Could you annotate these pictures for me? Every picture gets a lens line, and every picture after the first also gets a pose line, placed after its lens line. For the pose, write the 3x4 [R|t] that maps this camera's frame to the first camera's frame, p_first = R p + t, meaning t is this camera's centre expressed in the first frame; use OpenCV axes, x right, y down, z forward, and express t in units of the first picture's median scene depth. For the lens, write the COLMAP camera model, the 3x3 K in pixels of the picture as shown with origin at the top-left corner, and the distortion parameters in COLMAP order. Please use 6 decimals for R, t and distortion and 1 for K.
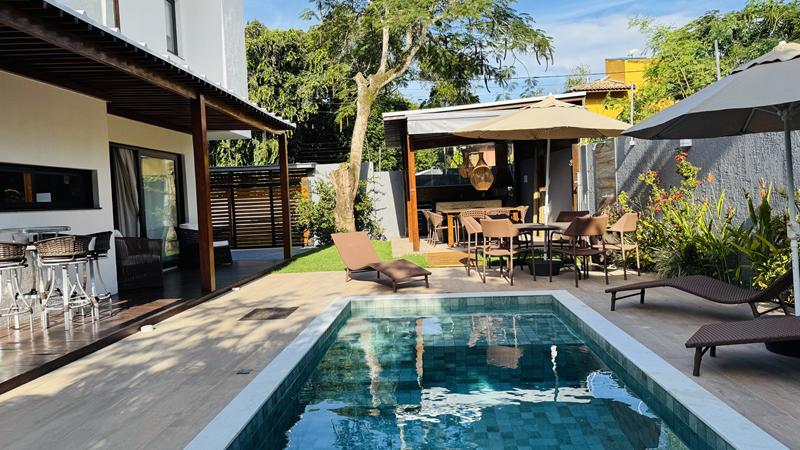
lens RADIAL K [[562.7, 0, 401.9], [0, 562.7, 222.9], [0, 0, 1]] dist [0.099288, -0.126277]
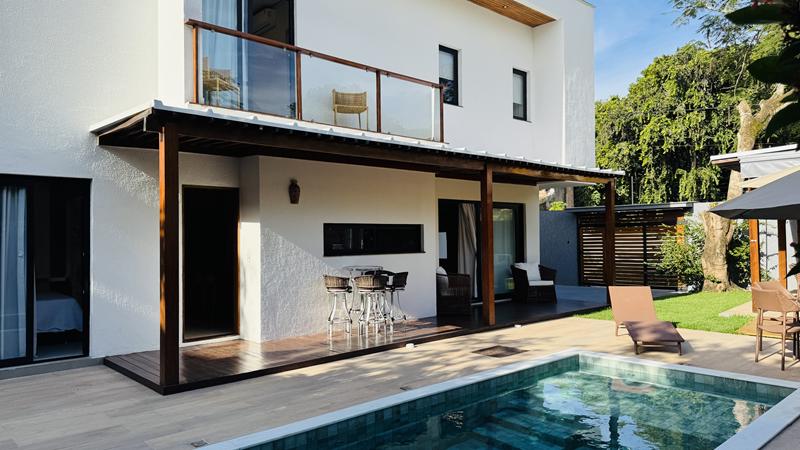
lens RADIAL K [[563.7, 0, 405.9], [0, 563.7, 226.6], [0, 0, 1]] dist [0.123614, -0.200371]
pose [[0.721279, 0.020588, -0.692339, 0.243371], [-0.047084, 0.998703, -0.019353, -0.038070], [0.691043, 0.046557, 0.721313, -0.004226]]
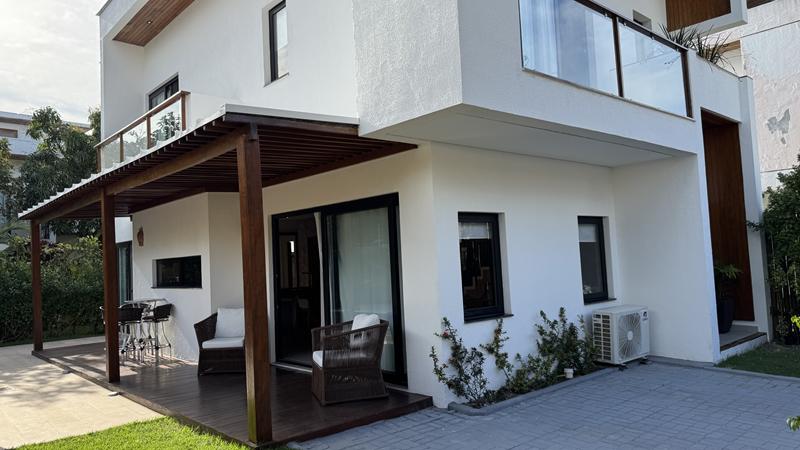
lens RADIAL K [[564.4, 0, 405.5], [0, 564.4, 228.3], [0, 0, 1]] dist [0.061880, -0.080130]
pose [[-0.697807, 0.032388, -0.715553, 0.007504], [0.046504, 0.998918, -0.000137, -0.082860], [0.714775, -0.033371, -0.698558, 1.374736]]
